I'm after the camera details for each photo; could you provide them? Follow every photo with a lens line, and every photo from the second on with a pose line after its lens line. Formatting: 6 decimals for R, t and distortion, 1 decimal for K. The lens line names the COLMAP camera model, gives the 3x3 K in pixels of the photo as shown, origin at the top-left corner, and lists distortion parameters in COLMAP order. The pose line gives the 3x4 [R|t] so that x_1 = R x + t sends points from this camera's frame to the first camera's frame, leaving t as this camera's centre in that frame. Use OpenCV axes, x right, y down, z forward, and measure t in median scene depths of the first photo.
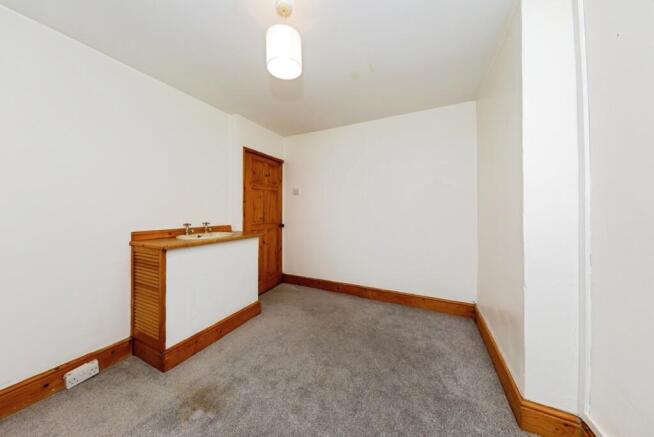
lens RADIAL K [[205.9, 0, 325.6], [0, 205.9, 214.1], [0, 0, 1]] dist [0.000481, 0.000000]
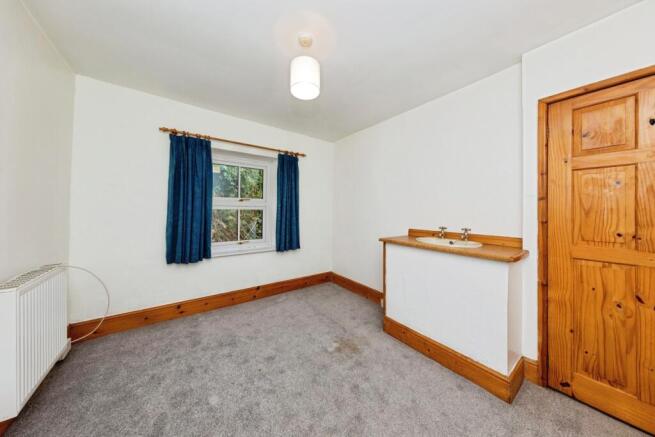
lens RADIAL K [[206.3, 0, 326.1], [0, 206.3, 214.1], [0, 0, 1]] dist [0.000481, 0.000000]
pose [[-0.457038, 0.001453, -0.889446, 0.454625], [-0.032360, 0.999309, 0.018260, -0.015995], [0.888858, 0.037128, -0.456676, 0.938471]]
